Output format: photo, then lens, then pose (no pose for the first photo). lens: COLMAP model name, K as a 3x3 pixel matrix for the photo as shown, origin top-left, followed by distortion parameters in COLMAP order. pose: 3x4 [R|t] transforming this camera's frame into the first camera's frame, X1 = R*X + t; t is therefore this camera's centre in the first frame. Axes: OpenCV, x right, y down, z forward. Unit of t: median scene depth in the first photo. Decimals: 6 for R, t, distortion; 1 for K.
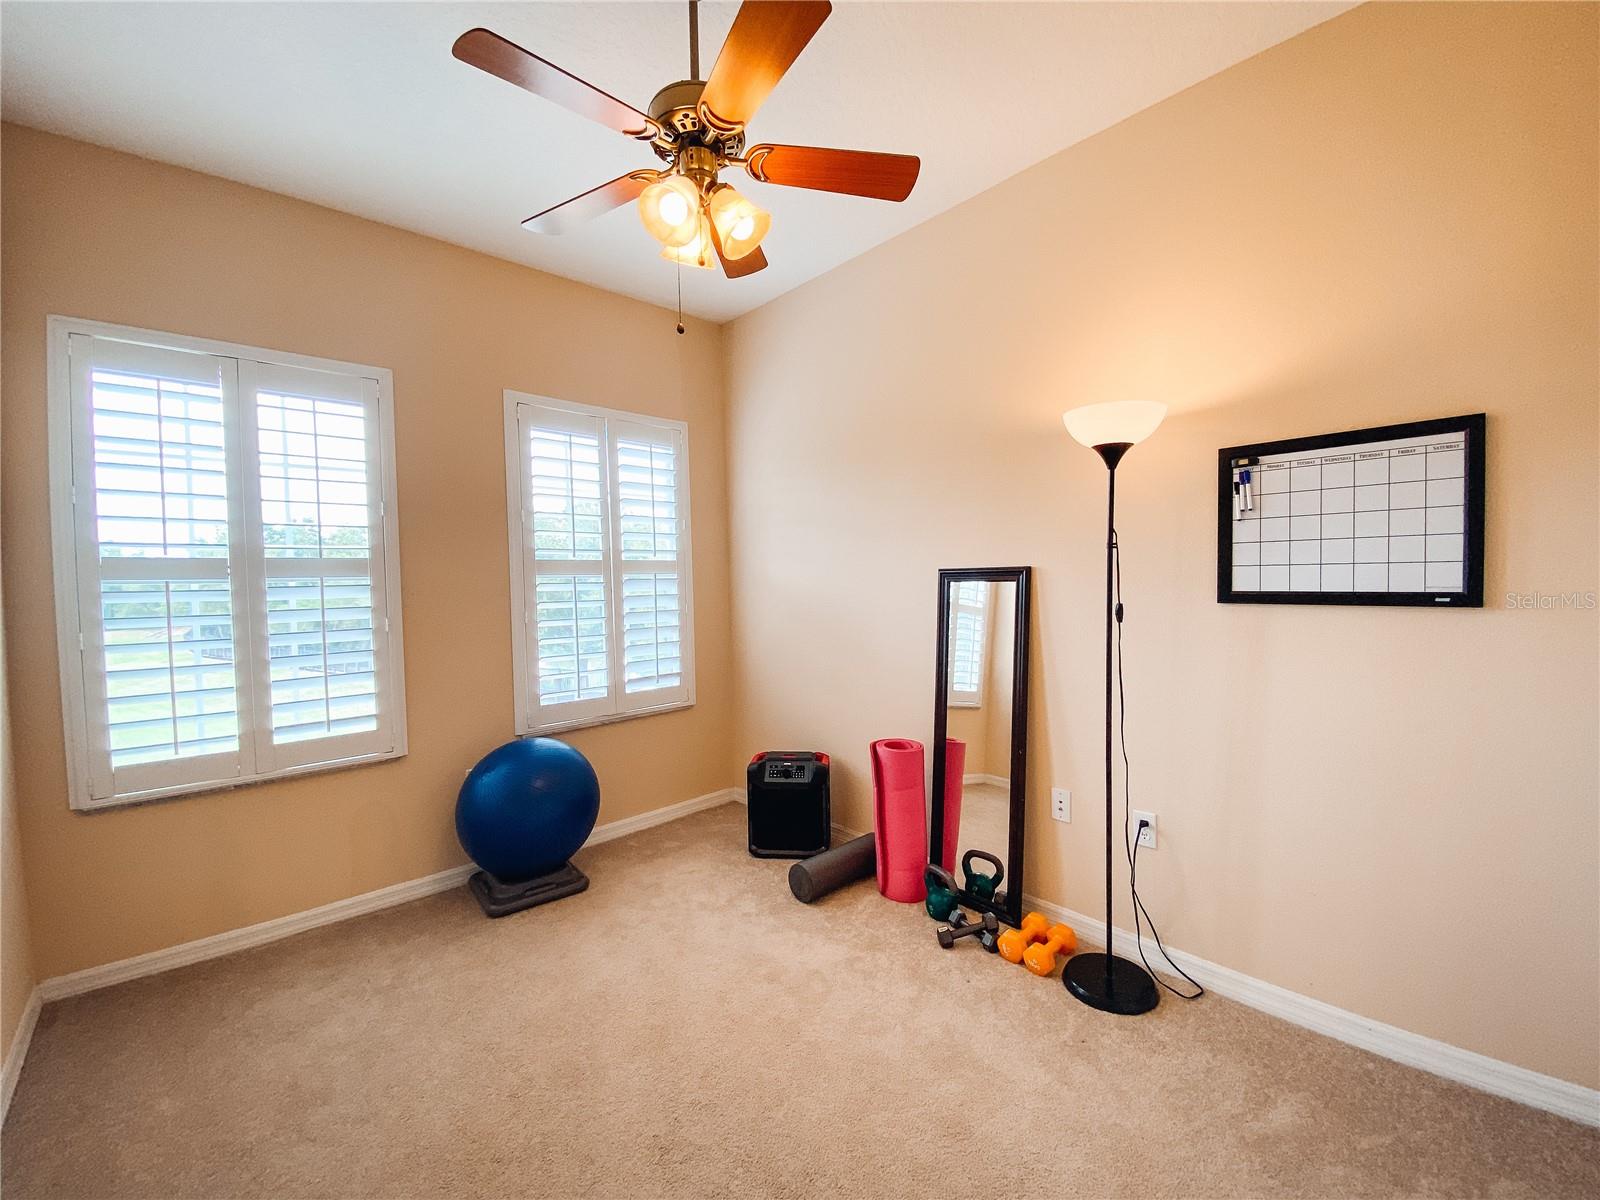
lens RADIAL K [[647.8, 0, 800.0], [0, 647.8, 600.0], [0, 0, 1]] dist [0.020716, -0.018652]
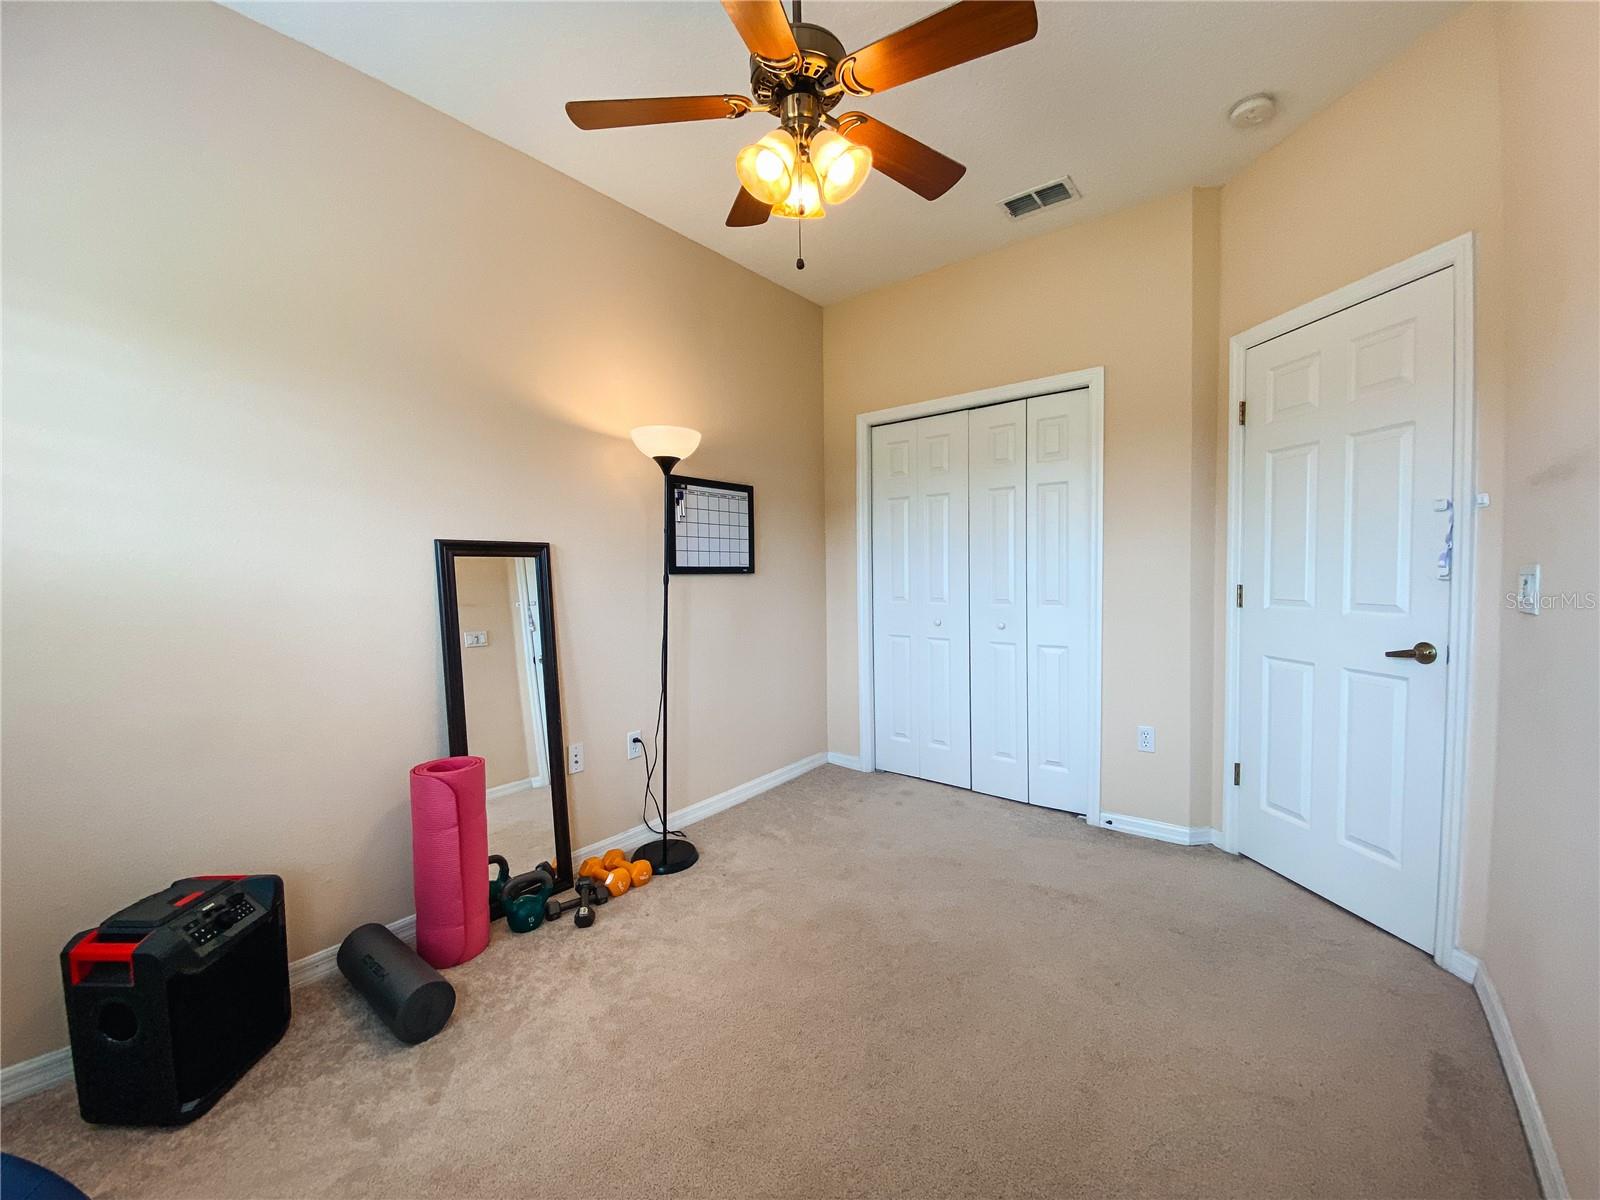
lens RADIAL K [[647.8, 0, 800.0], [0, 647.8, 600.0], [0, 0, 1]] dist [0.020716, -0.018652]
pose [[-0.170678, -0.017219, 0.985176, -0.950595], [0.051267, 0.998338, 0.026331, 0.041985], [-0.983992, 0.055001, -0.169511, 0.997995]]
